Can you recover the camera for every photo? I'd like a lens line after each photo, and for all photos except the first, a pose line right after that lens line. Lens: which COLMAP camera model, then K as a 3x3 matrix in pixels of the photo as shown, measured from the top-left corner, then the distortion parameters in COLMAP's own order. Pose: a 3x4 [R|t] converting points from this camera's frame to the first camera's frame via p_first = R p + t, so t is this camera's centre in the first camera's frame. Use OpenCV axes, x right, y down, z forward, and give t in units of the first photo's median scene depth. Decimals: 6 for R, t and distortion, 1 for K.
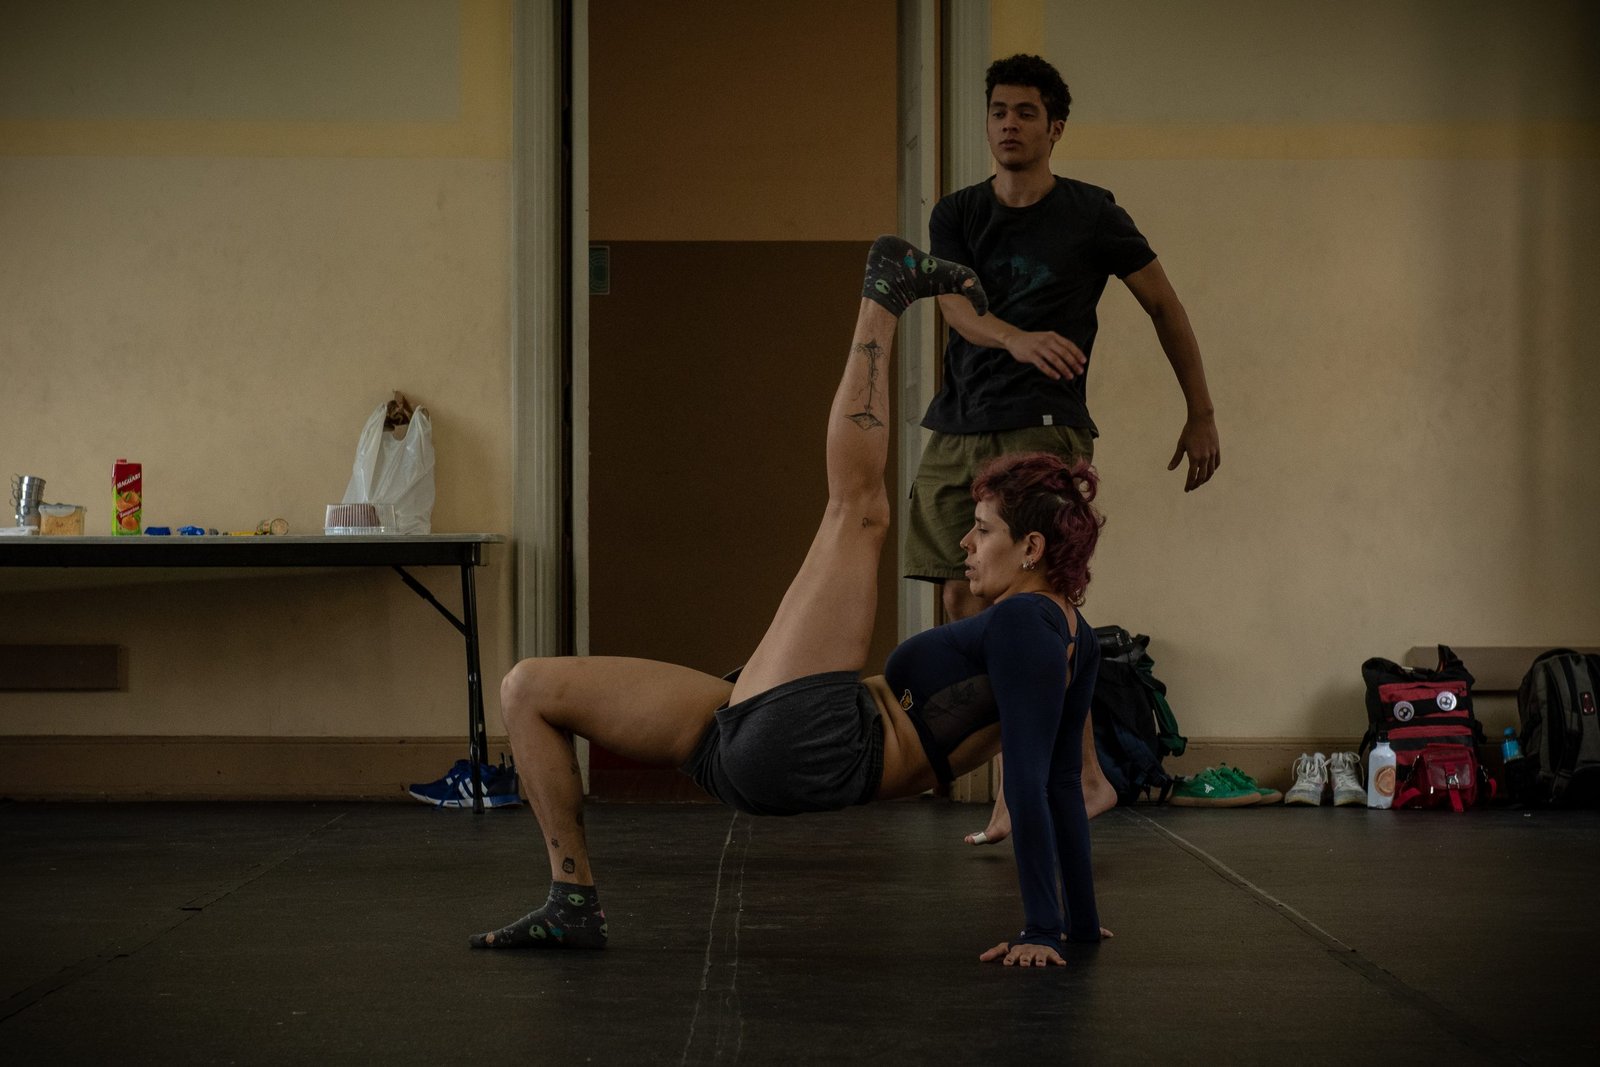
lens RADIAL K [[4839.3, 0, 775.9], [0, 4839.3, 534.9], [0, 0, 1]] dist [0.038372, -1.006834]
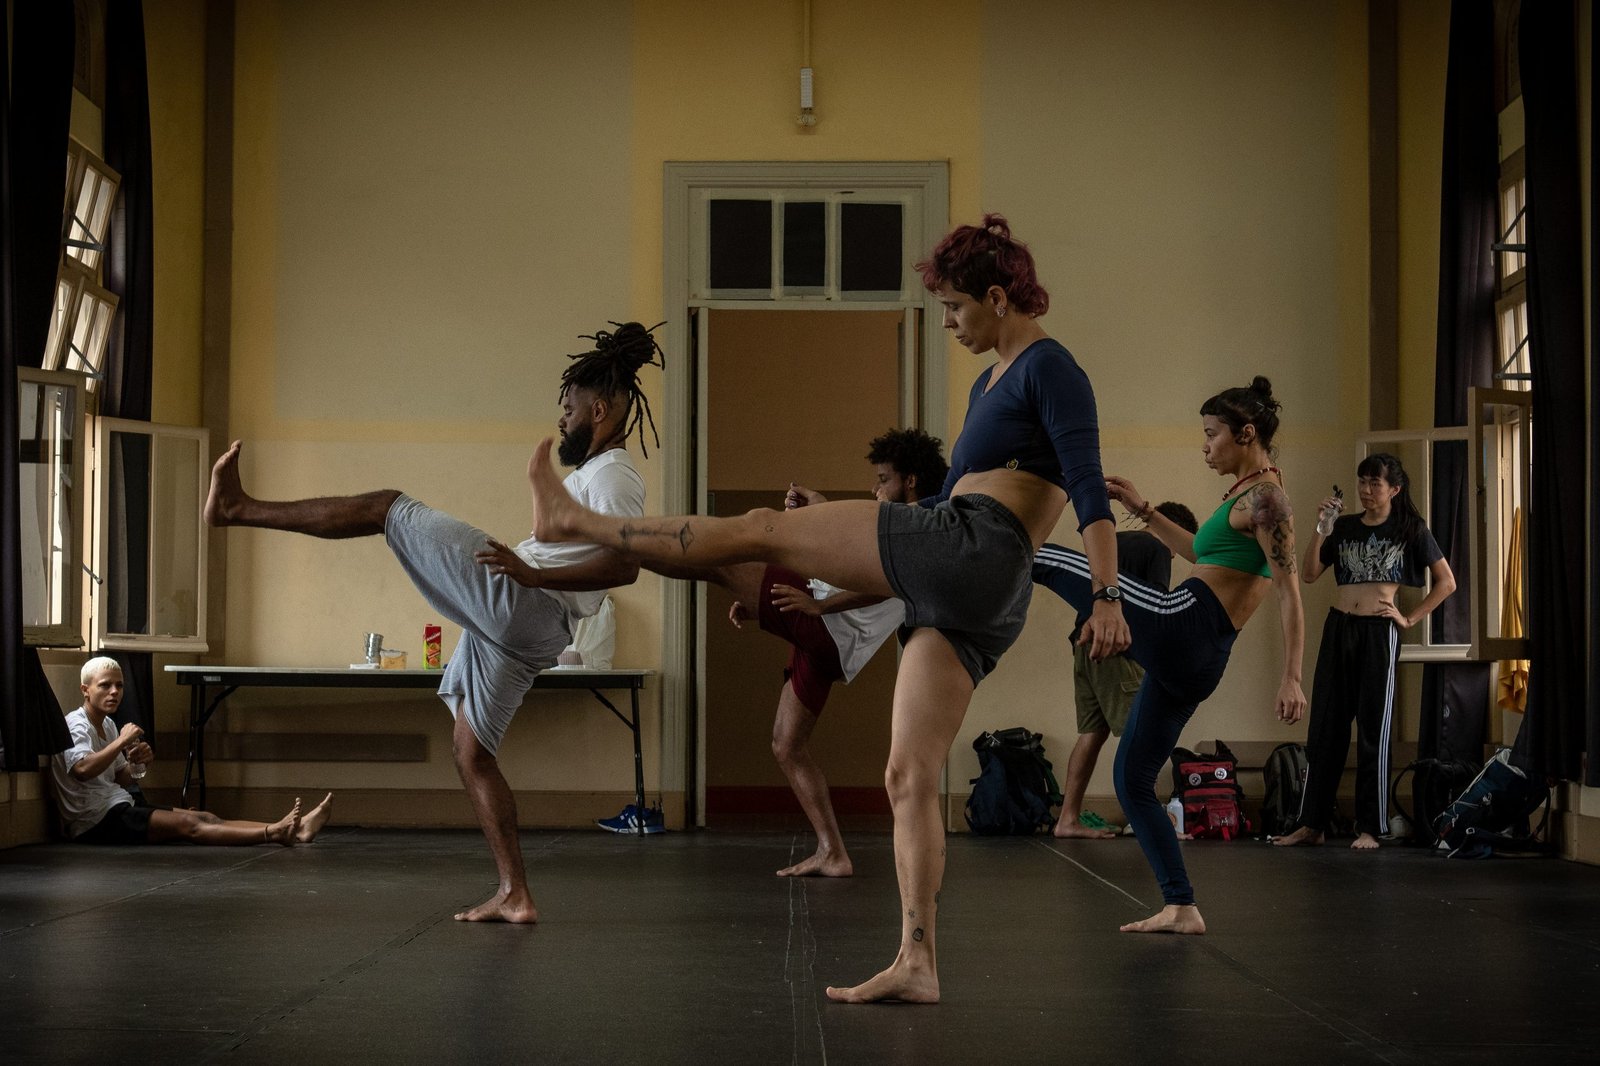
lens RADIAL K [[3357.5, 0, 709.2], [0, 3357.5, 534.4], [0, 0, 1]] dist [-0.036944, 0.313915]
pose [[0.999593, 0.004986, -0.028094, -0.005419], [-0.006088, 0.999210, -0.039278, -0.001533], [0.027876, 0.039433, 0.998833, -0.162212]]
